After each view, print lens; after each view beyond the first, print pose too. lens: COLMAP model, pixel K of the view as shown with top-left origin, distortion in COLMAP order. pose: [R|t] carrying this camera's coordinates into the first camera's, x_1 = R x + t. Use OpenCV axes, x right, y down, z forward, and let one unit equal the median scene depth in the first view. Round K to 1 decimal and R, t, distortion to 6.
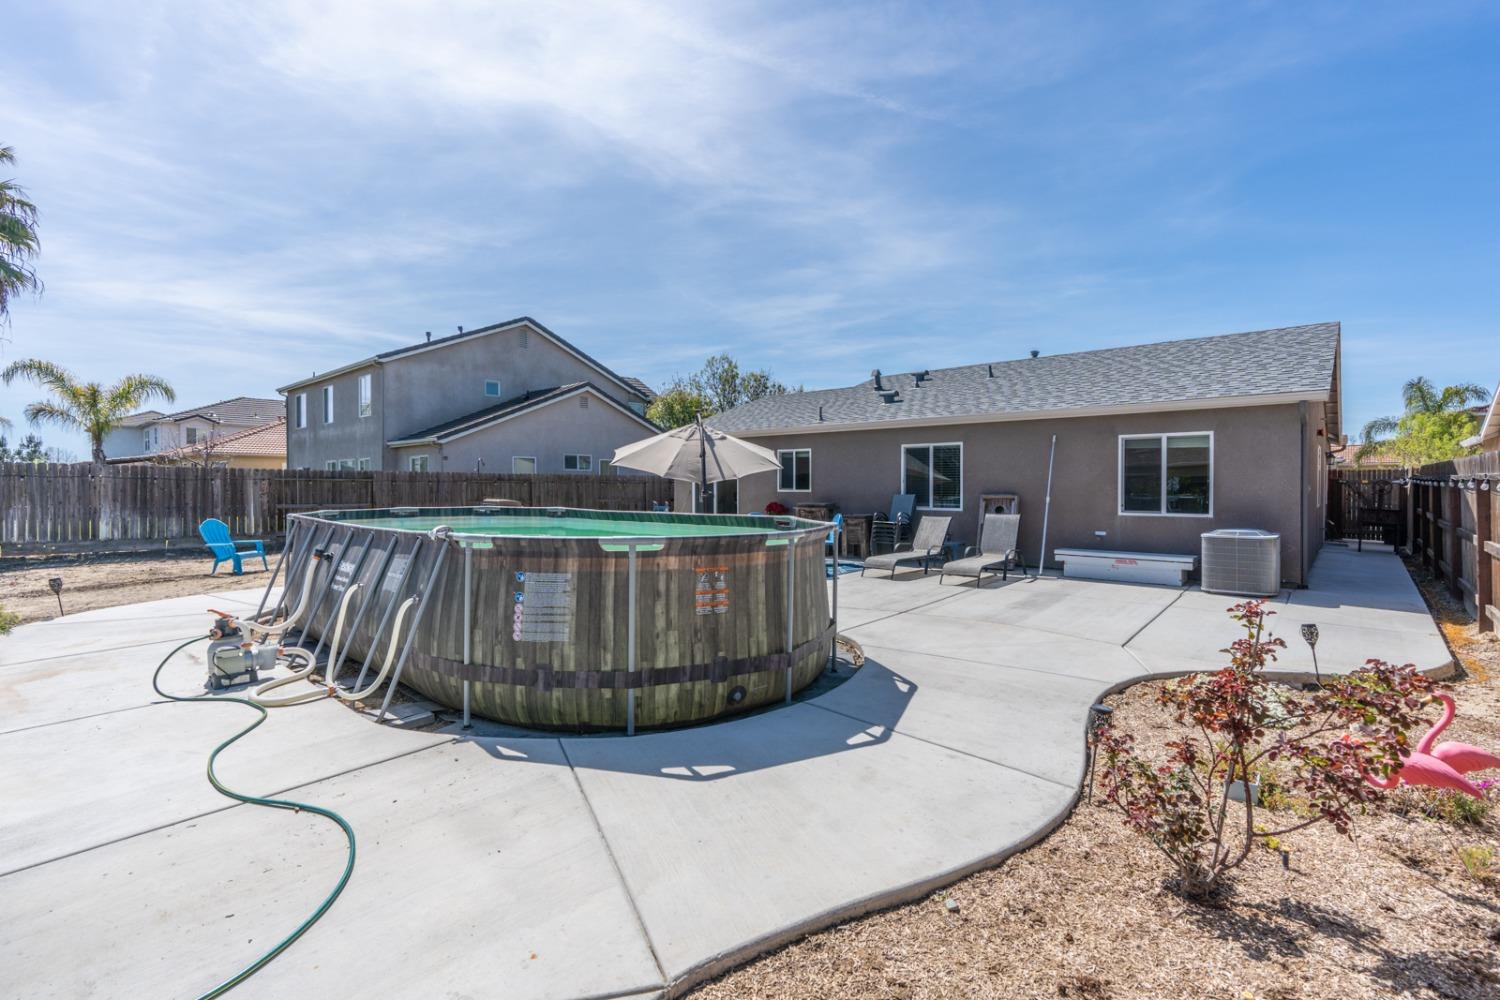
lens RADIAL K [[663.9, 0, 762.2], [0, 663.9, 499.2], [0, 0, 1]] dist [-0.007220, 0.003954]
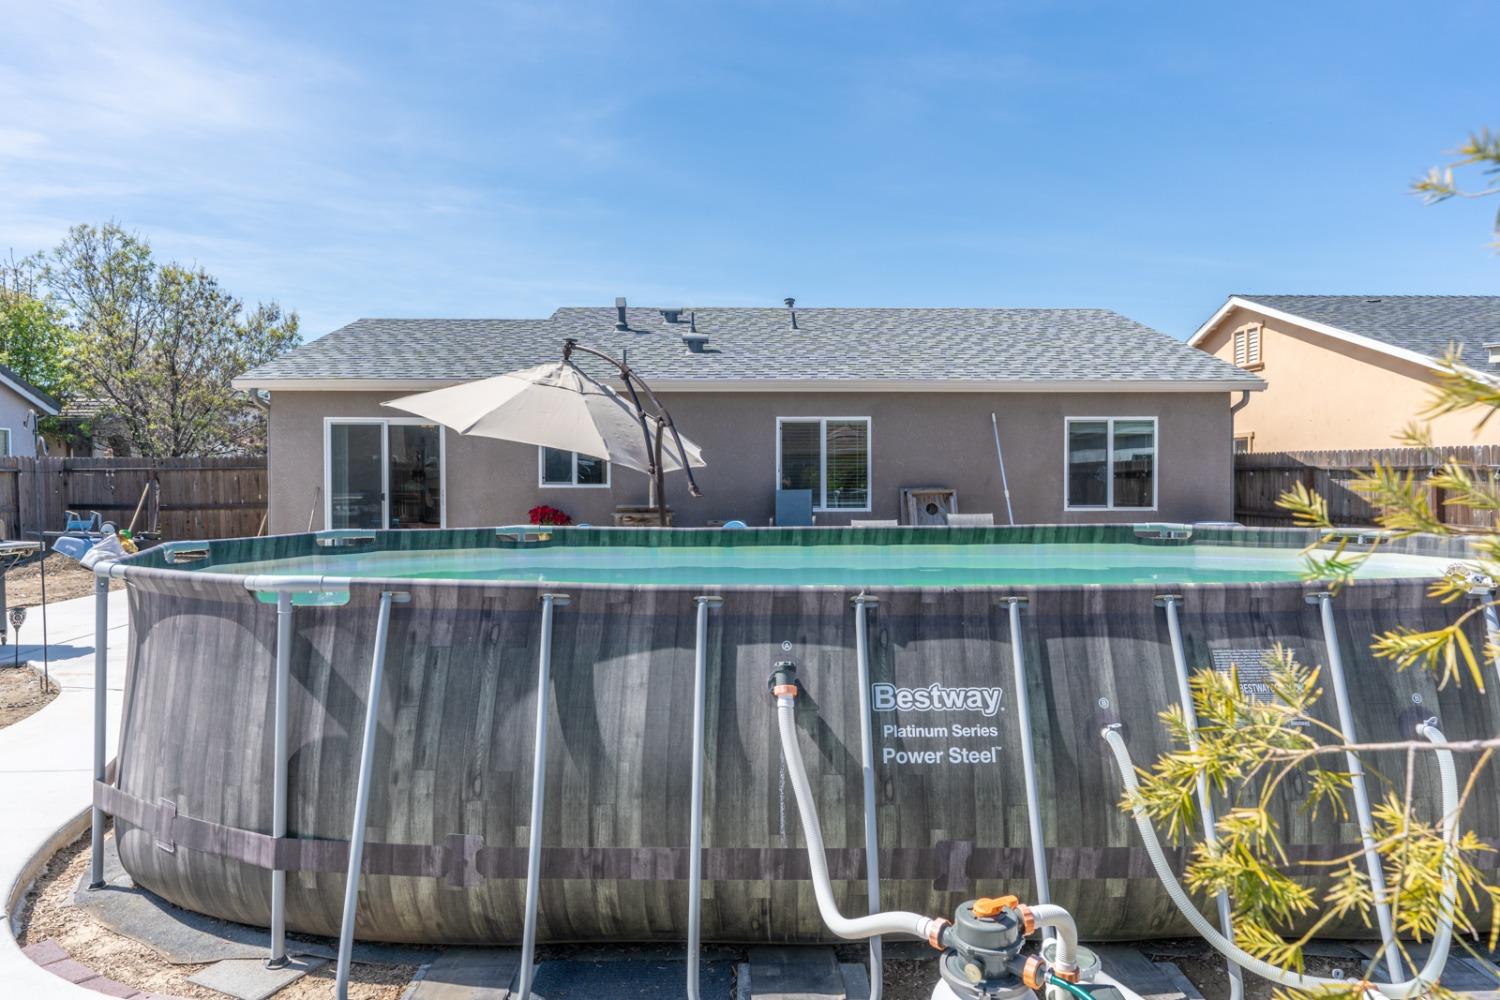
lens RADIAL K [[946.6, 0, 750.1], [0, 946.6, 480.6], [0, 0, 1]] dist [0.029019, -0.034628]
pose [[0.737574, -0.004352, 0.675252, -0.729078], [0.015953, 0.999812, -0.010982, -0.010153], [-0.675077, 0.018872, 0.737505, 0.478898]]
